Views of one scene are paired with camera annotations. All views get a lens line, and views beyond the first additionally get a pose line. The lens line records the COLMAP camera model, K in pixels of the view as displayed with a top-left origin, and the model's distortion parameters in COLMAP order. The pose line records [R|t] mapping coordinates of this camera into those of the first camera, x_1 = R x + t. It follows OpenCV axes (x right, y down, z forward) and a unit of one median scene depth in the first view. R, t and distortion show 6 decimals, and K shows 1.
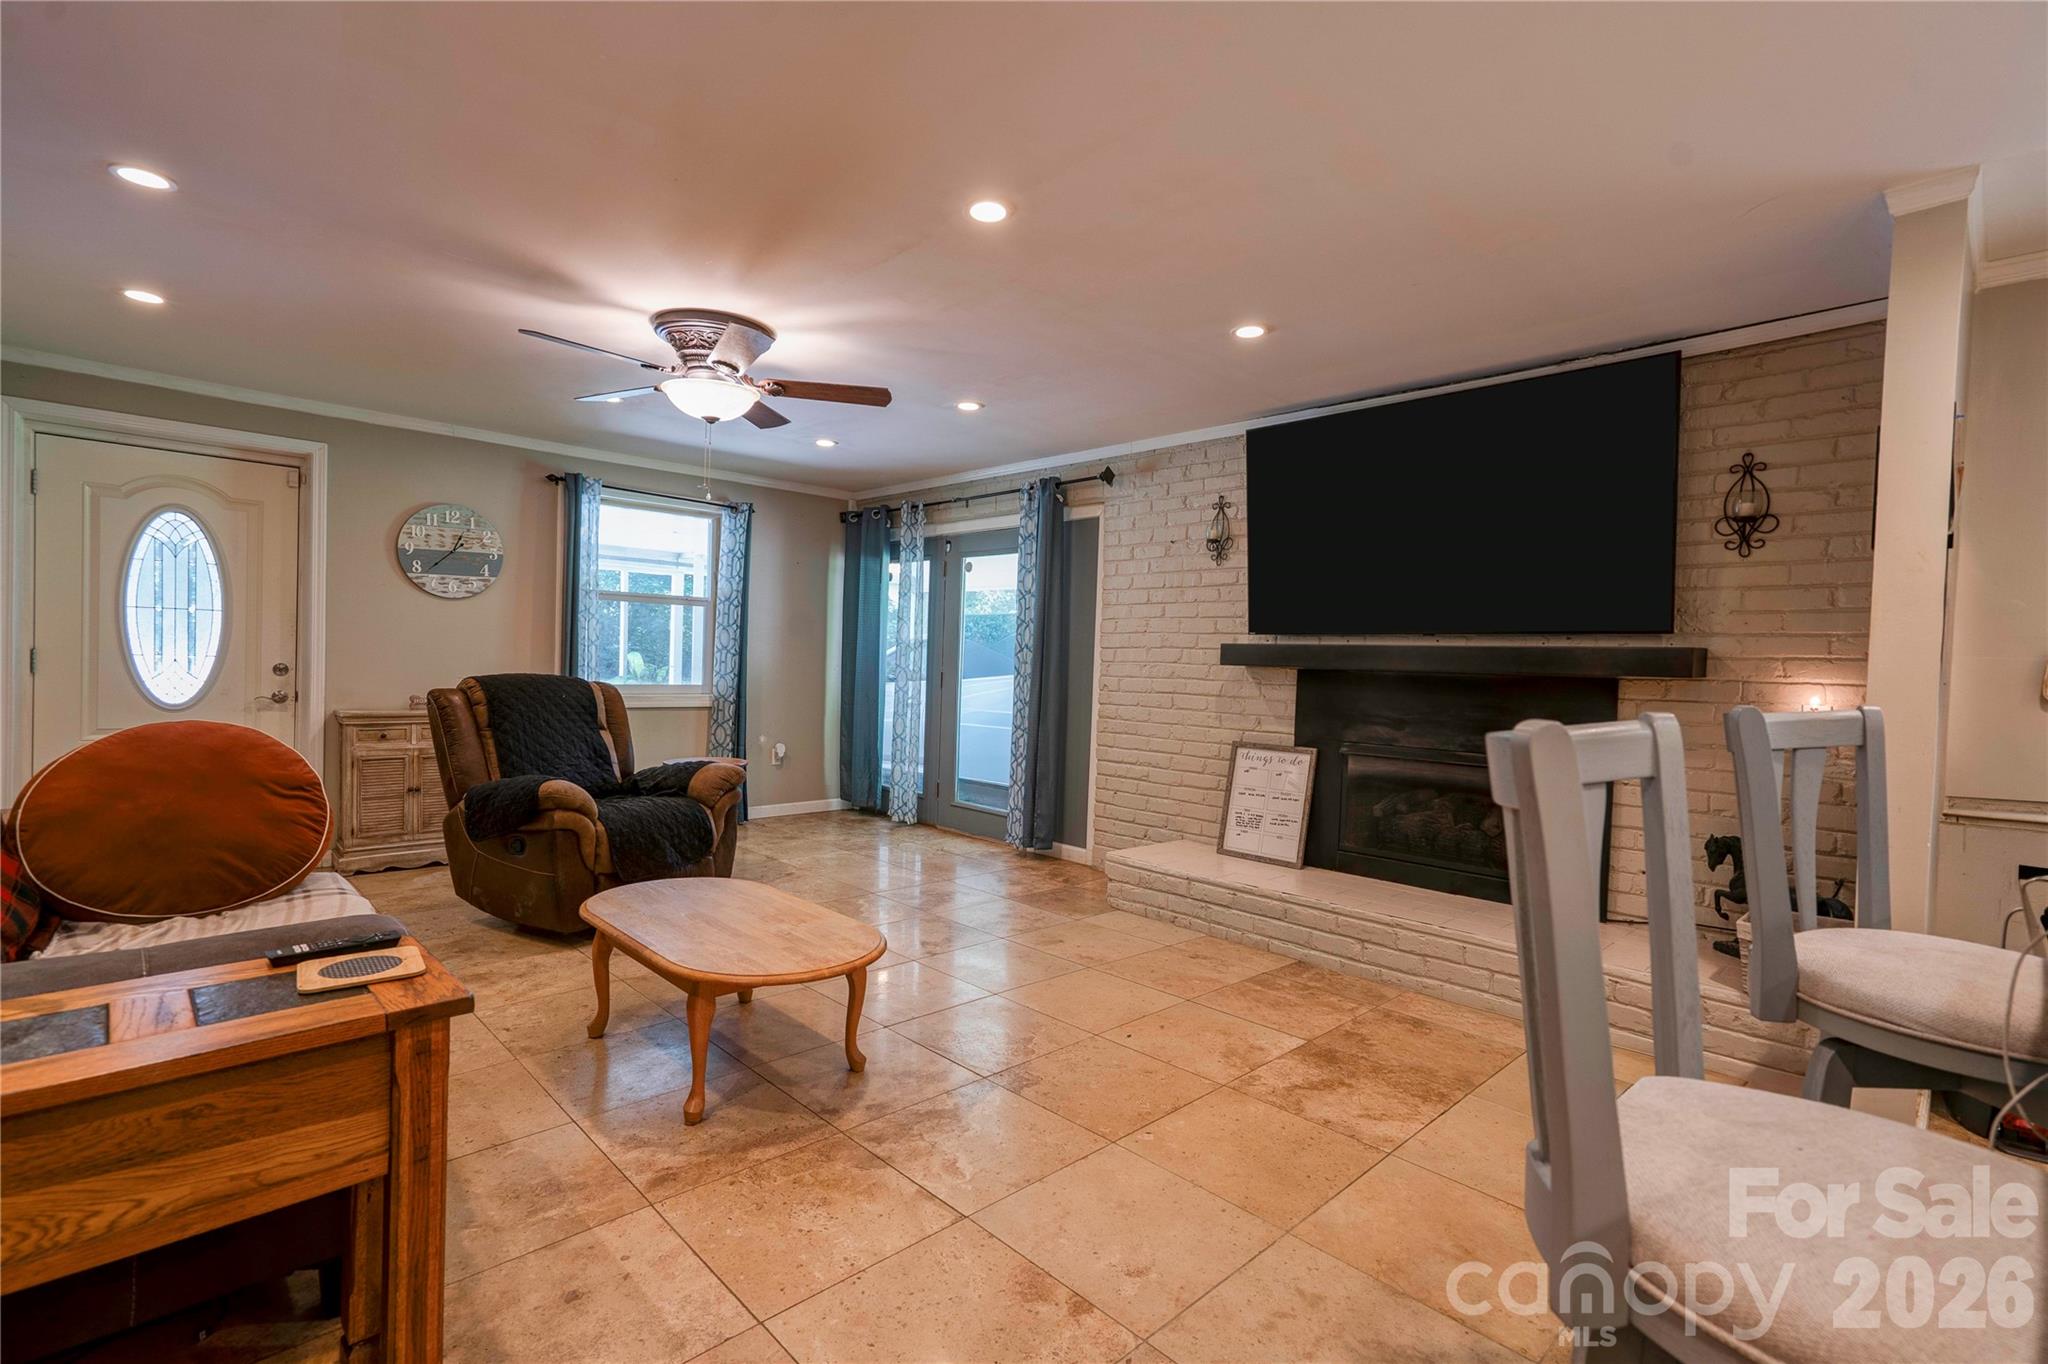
lens RADIAL K [[936.7, 0, 1008.5], [0, 936.7, 679.6], [0, 0, 1]] dist [0.007401, 0.000662]
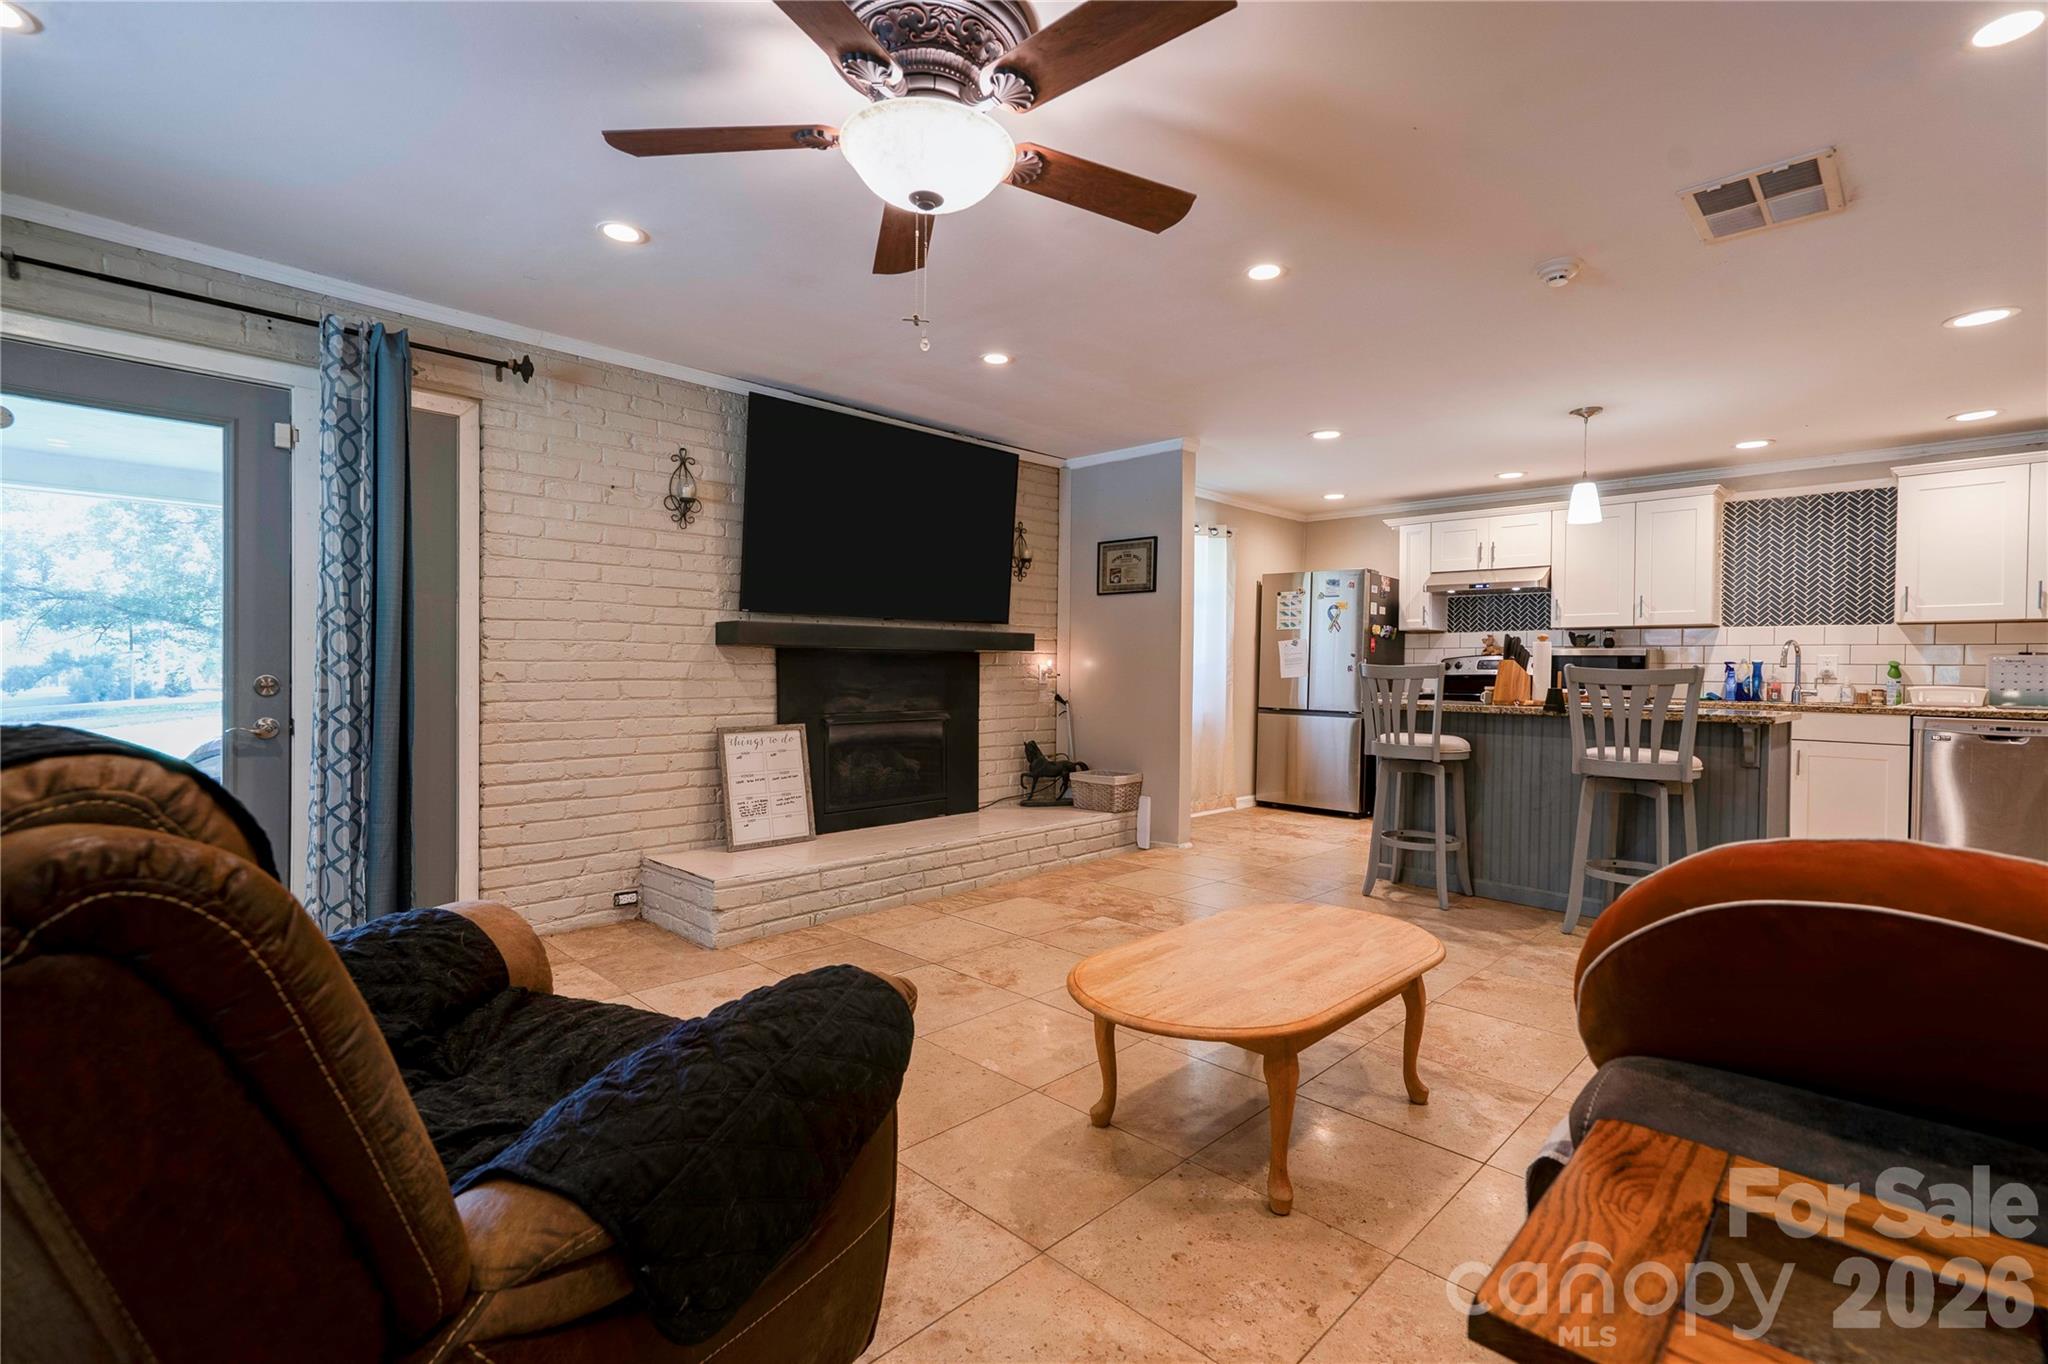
lens RADIAL K [[936.7, 0, 1008.4], [0, 936.7, 675.9], [0, 0, 1]] dist [0.007401, 0.000662]
pose [[-0.028971, -0.044711, 0.998580, -0.681170], [0.006689, 0.998968, 0.044922, -0.023906], [-0.999558, 0.007981, -0.028642, 0.754317]]
